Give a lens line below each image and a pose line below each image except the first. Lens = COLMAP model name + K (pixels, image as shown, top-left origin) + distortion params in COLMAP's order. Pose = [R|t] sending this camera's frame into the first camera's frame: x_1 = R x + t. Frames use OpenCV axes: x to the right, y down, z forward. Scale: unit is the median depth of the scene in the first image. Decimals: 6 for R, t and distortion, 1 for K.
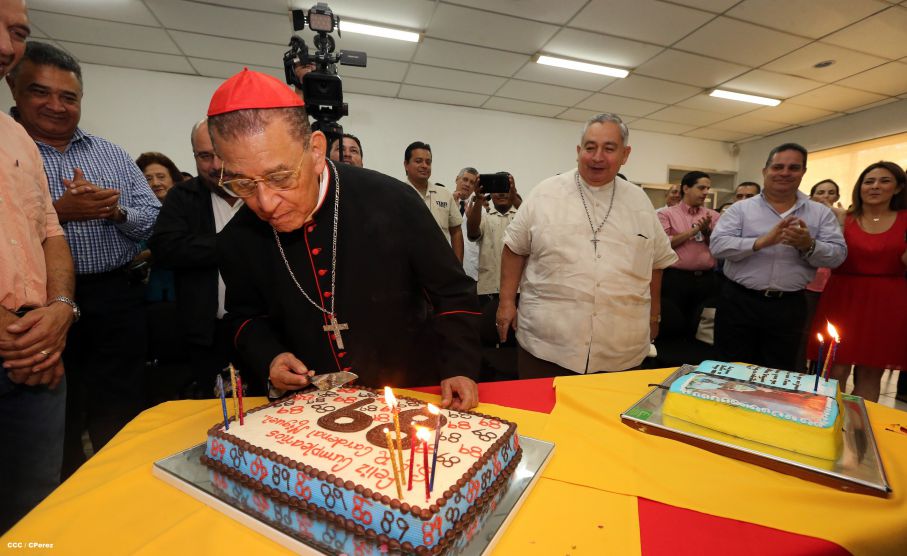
lens RADIAL K [[411.0, 0, 456.9], [0, 411.0, 309.6], [0, 0, 1]] dist [-0.054327, 0.016086]
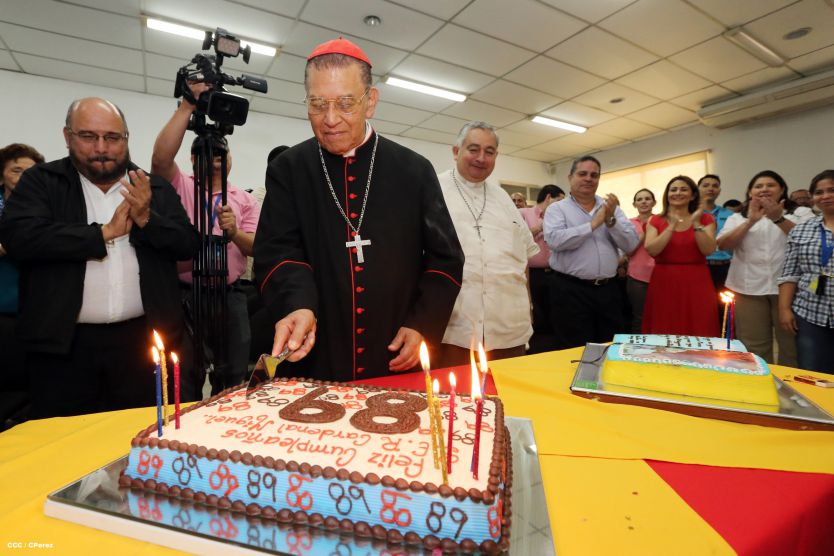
lens RADIAL K [[411.6, 0, 381.8], [0, 411.6, 261.5], [0, 0, 1]] dist [-0.049149, 0.013312]
pose [[0.977101, -0.017431, 0.212059, -0.335237], [0.049756, 0.987724, -0.148071, 0.114240], [-0.206874, 0.155232, 0.965974, 0.147621]]
